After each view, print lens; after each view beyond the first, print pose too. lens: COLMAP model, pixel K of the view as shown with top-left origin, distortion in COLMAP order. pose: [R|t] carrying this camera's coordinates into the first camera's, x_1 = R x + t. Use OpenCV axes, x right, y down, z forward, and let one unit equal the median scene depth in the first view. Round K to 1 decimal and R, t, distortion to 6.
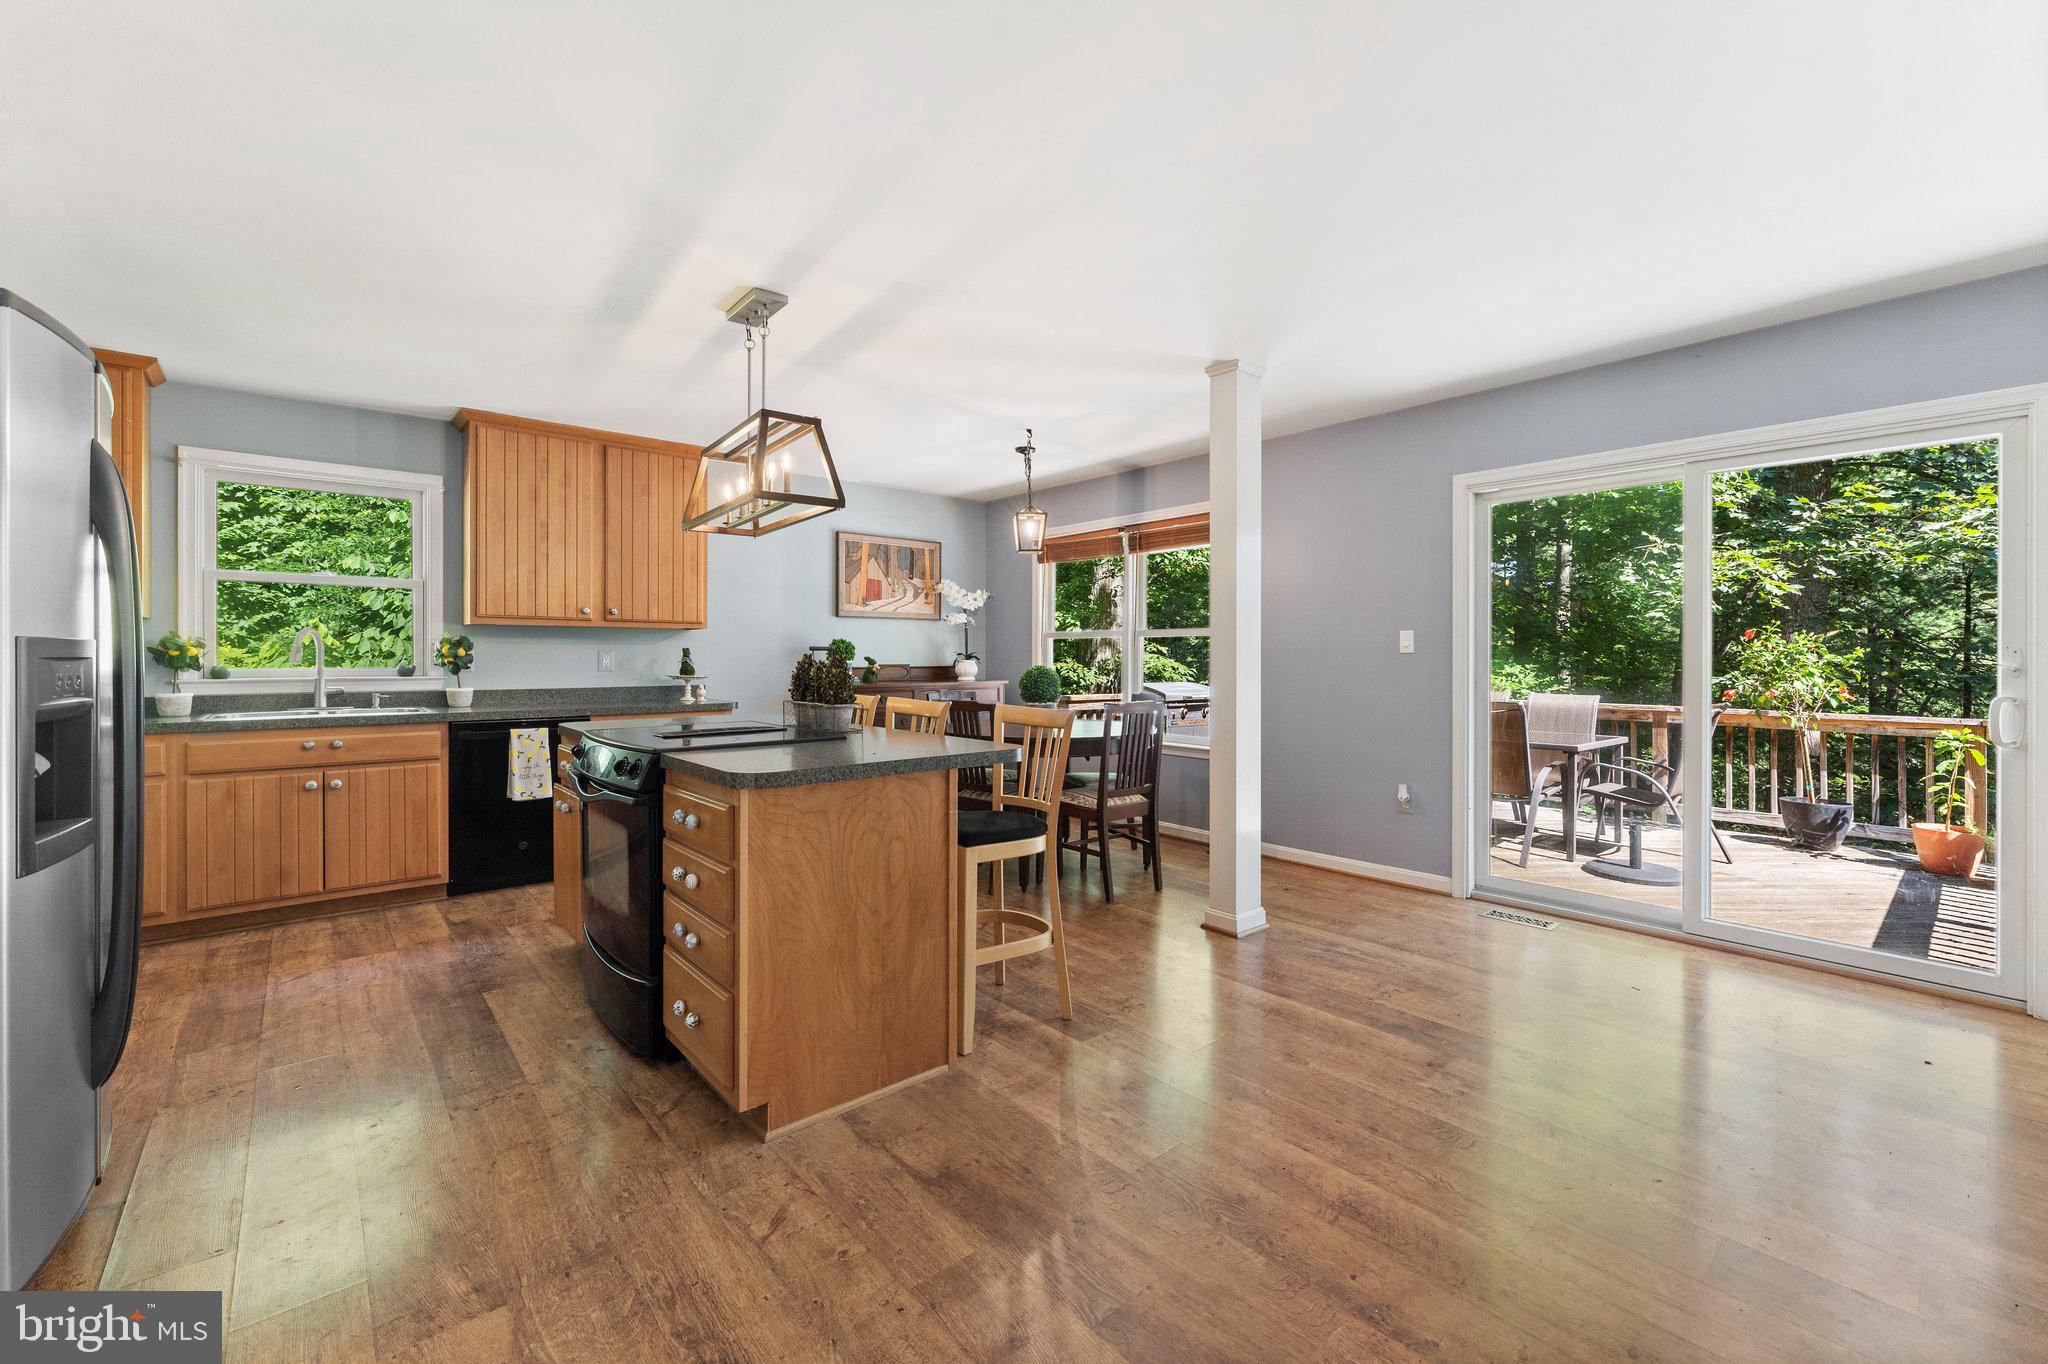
lens RADIAL K [[835.8, 0, 1022.3], [0, 835.8, 659.9], [0, 0, 1]] dist [-0.000562, -0.000104]
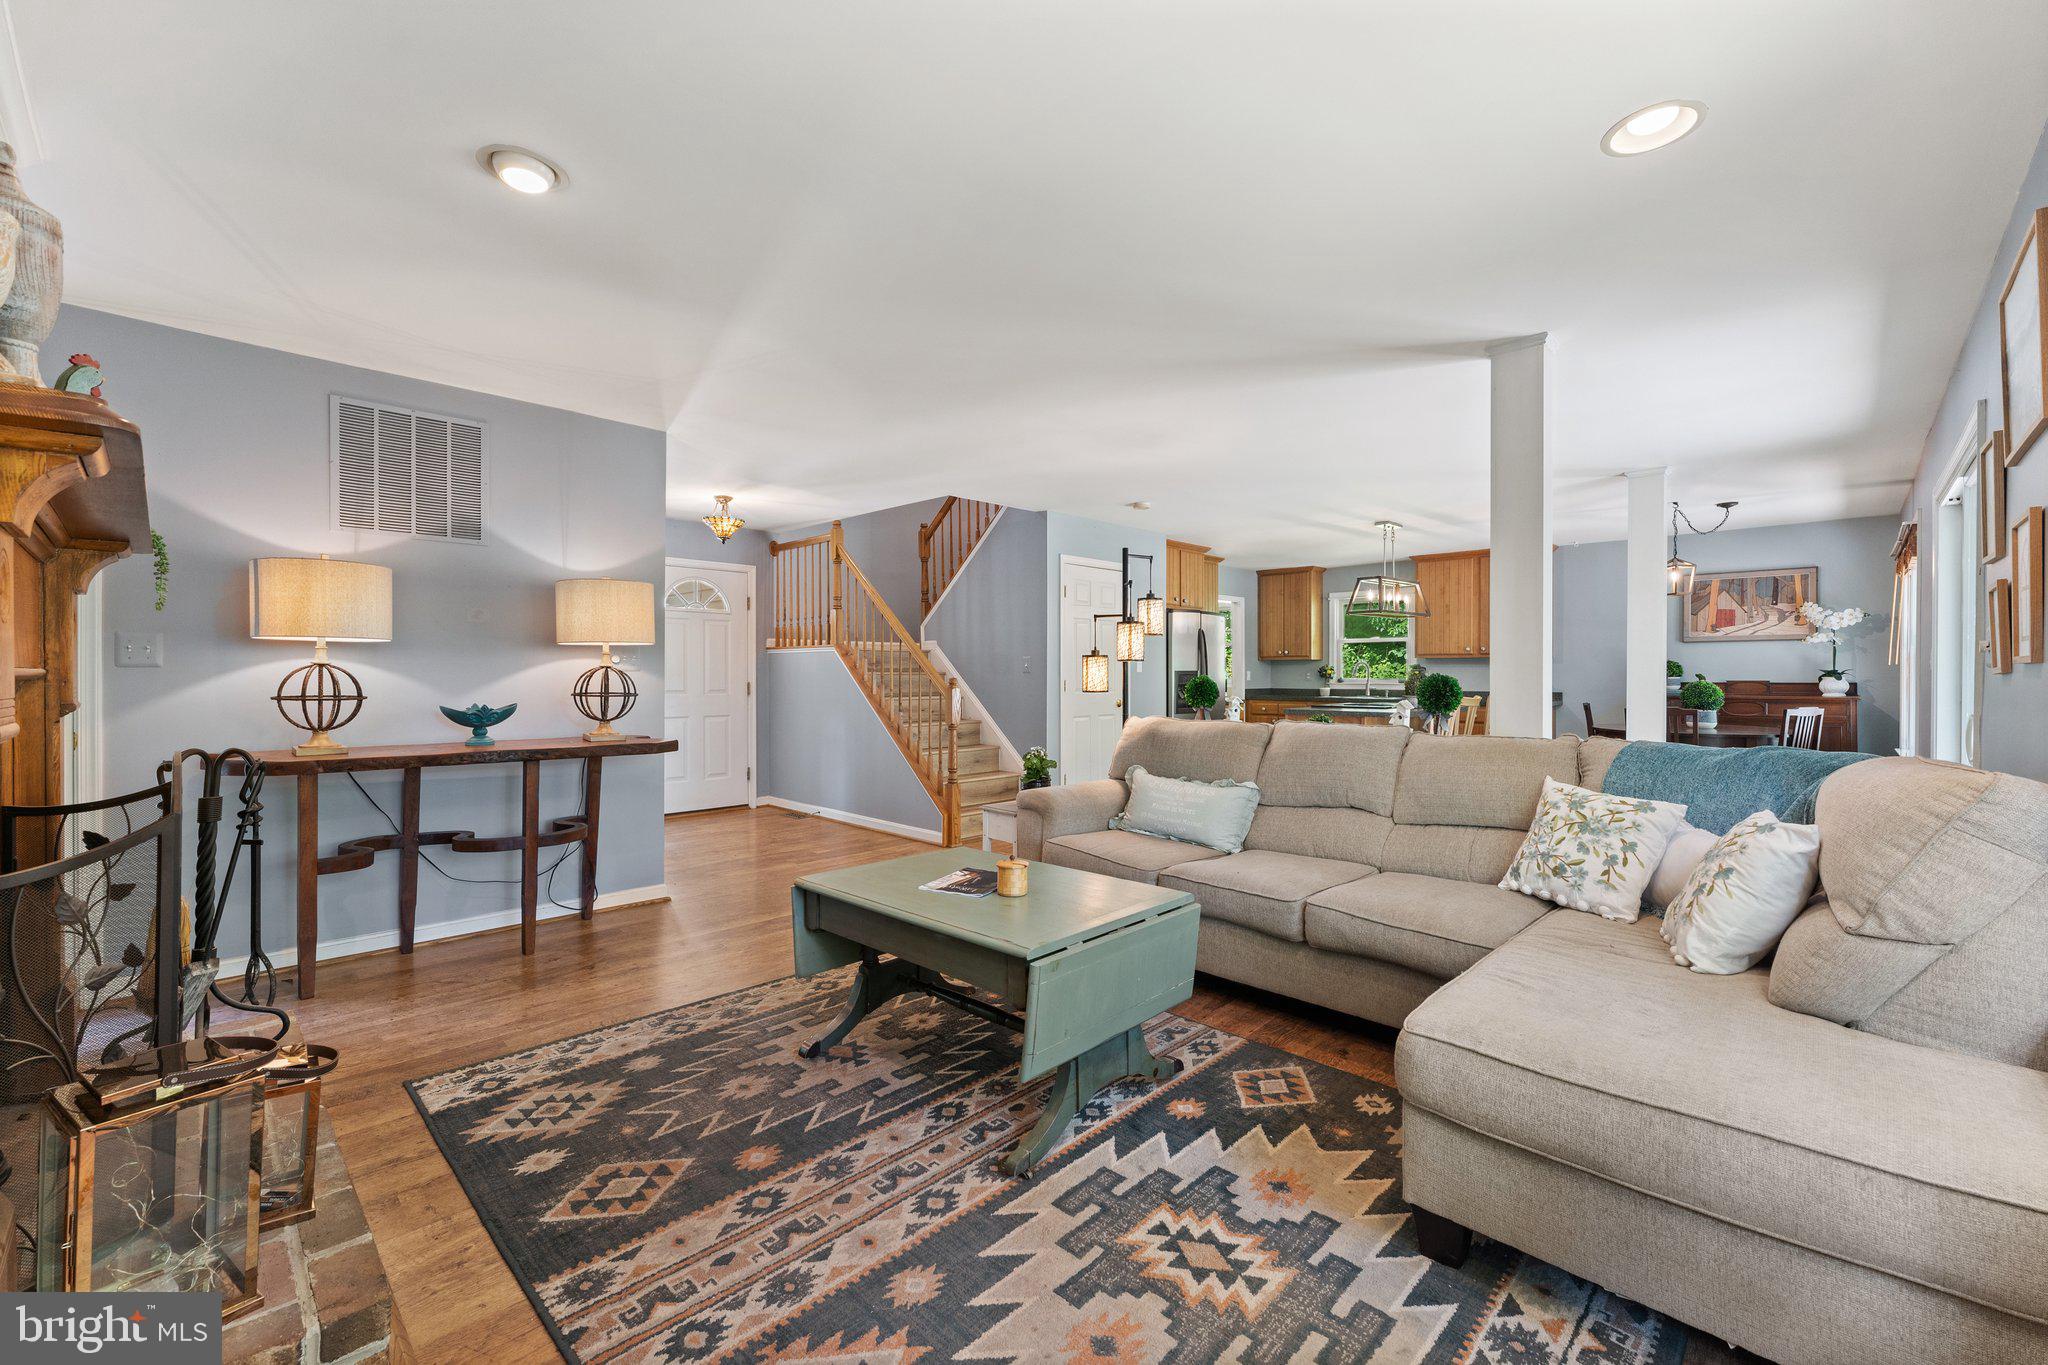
lens RADIAL K [[834.6, 0, 1025.2], [0, 834.6, 687.1], [0, 0, 1]] dist [-0.014200, 0.000044]
pose [[0.082158, 0.015540, -0.996498, 1.297543], [-0.002423, 0.999879, 0.015393, -0.000733], [0.996616, 0.001150, 0.082186, -0.138986]]
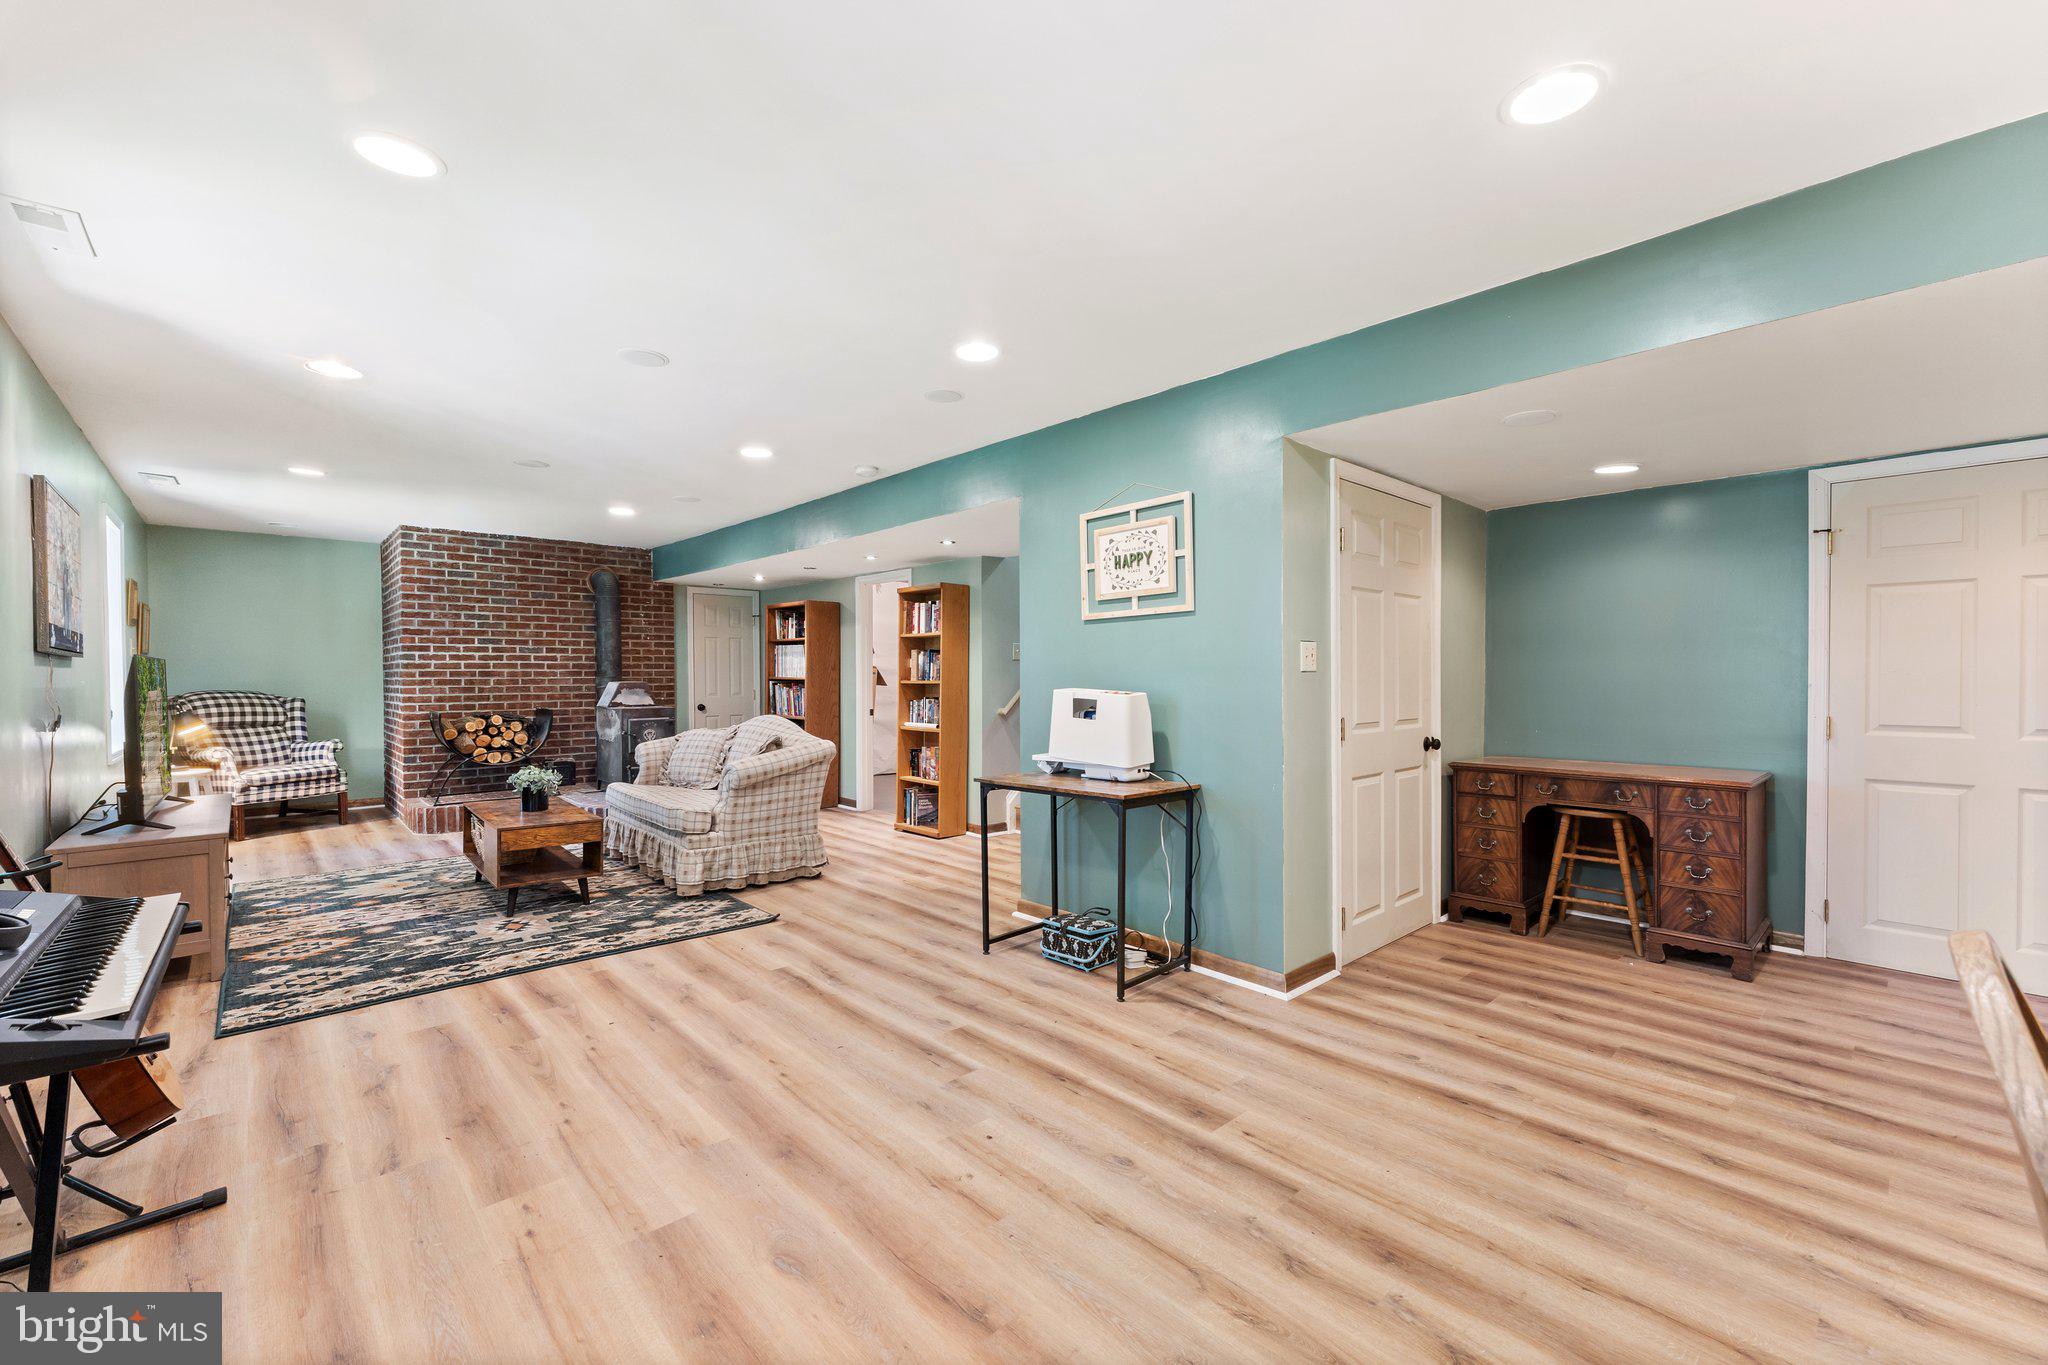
lens RADIAL K [[834.6, 0, 1024.0], [0, 834.6, 682.5], [0, 0, 1]] dist [-0.000410, 0.000051]
pose [[-0.030400, -0.007455, 0.999510, -0.185419], [0.000463, 0.999972, 0.007472, 0.000479], [-0.999538, 0.000690, -0.030396, -0.731594]]
